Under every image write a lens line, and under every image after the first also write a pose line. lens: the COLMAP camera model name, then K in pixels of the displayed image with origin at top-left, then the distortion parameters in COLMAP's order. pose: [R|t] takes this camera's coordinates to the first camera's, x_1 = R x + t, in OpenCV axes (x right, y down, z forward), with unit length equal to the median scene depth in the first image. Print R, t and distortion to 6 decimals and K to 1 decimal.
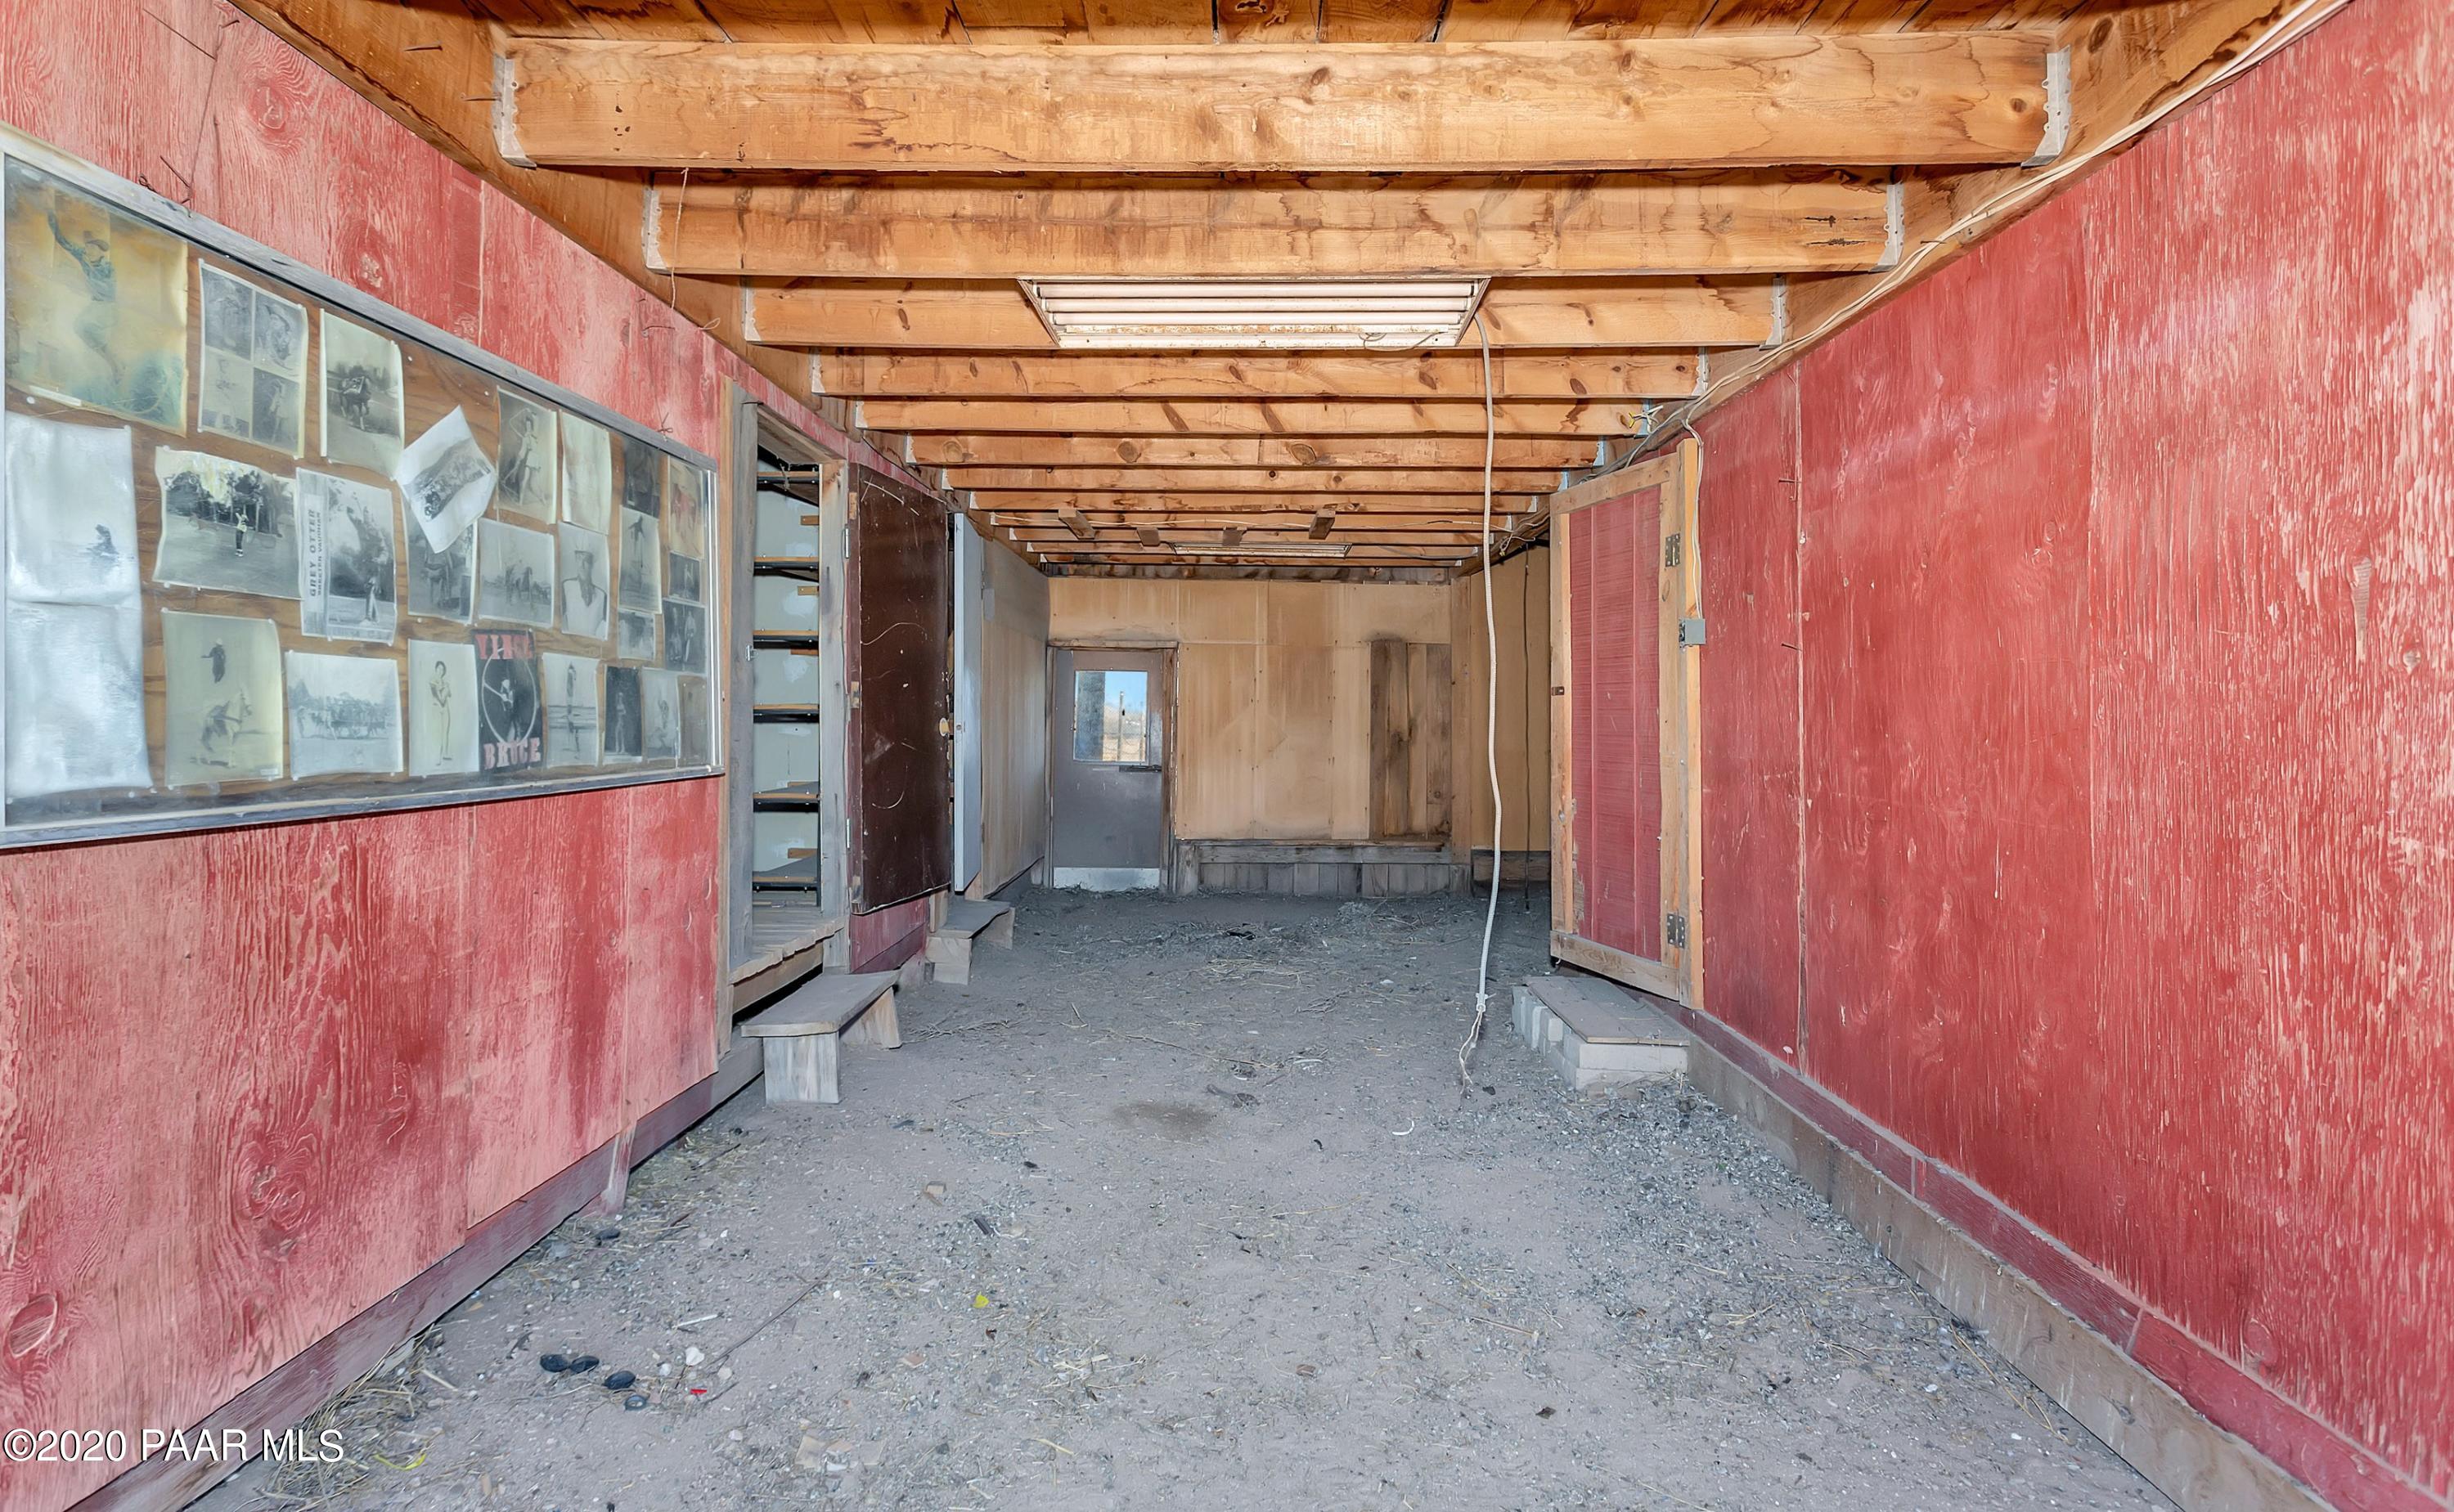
lens RADIAL K [[1177.2, 0, 1227.0], [0, 1177.2, 756.0], [0, 0, 1]] dist [-0.001851, 0.000828]
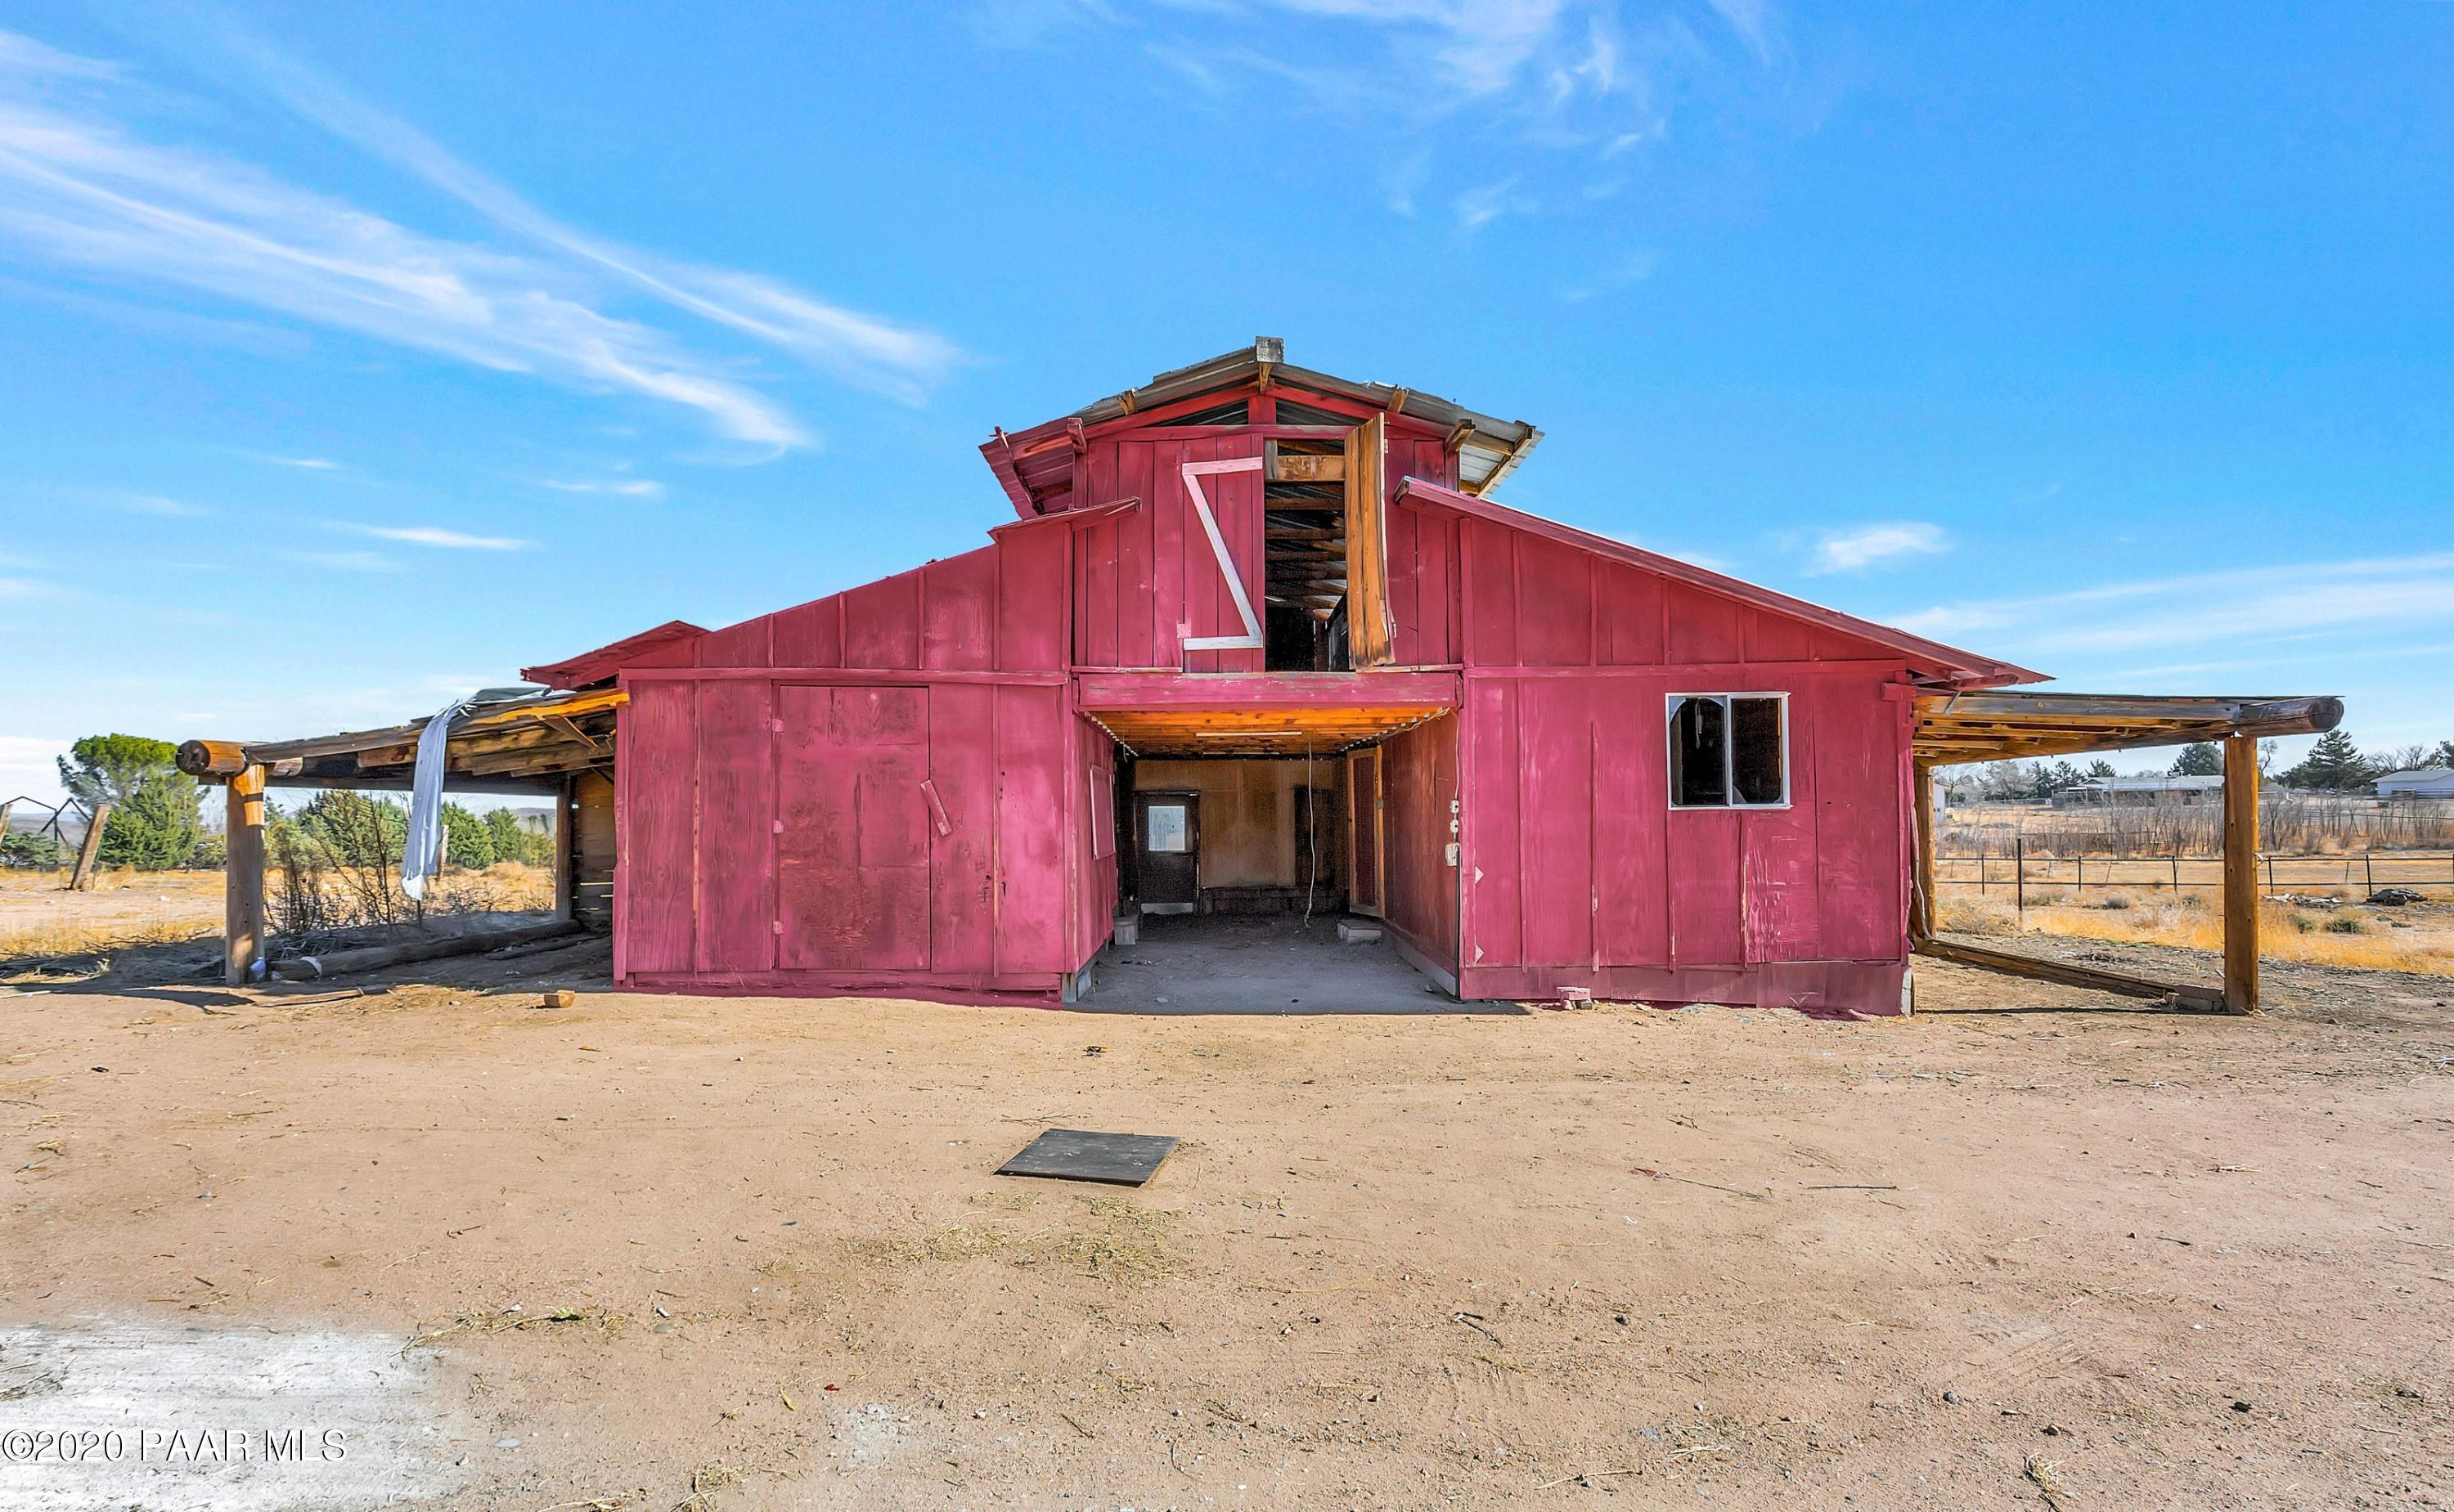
lens RADIAL K [[1139.4, 0, 1228.9], [0, 1139.4, 813.4], [0, 0, 1]] dist [-0.000664, -0.000001]
pose [[0.999384, -0.008116, 0.034137, -0.062620], [0.009449, 0.999192, -0.039064, 0.019854], [-0.033793, 0.039362, 0.998653, -0.997655]]
